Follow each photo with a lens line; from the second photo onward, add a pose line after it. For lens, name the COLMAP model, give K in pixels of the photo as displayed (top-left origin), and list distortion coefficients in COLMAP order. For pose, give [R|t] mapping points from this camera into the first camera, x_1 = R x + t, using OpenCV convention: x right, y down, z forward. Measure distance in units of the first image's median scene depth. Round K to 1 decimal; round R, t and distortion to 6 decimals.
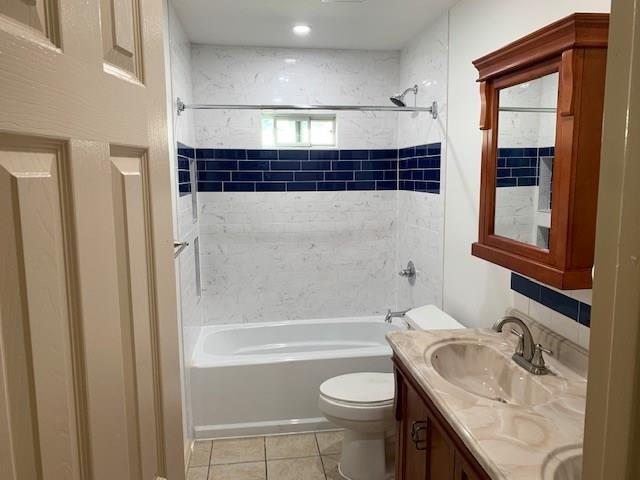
lens RADIAL K [[496.6, 0, 320.4], [0, 496.6, 239.5], [0, 0, 1]] dist [0.054908, -0.038390]
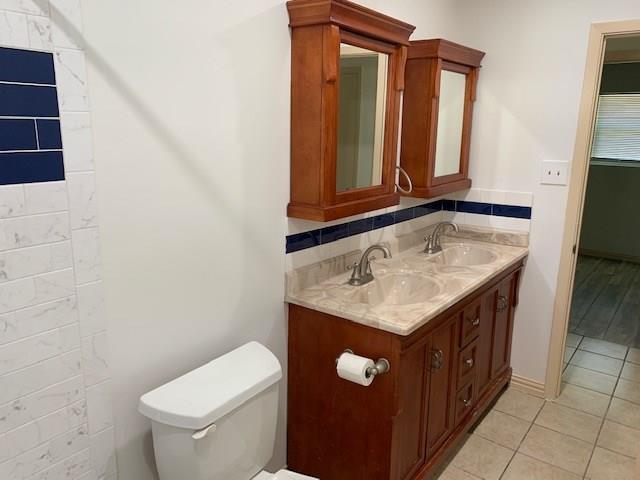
lens RADIAL K [[496.6, 0, 319.4], [0, 496.6, 237.6], [0, 0, 1]] dist [0.054908, -0.038390]
pose [[-0.718672, -0.159081, 0.676907, -0.341323], [0.085346, 0.945938, 0.312918, -0.257138], [-0.690091, 0.282657, -0.666243, 1.849834]]
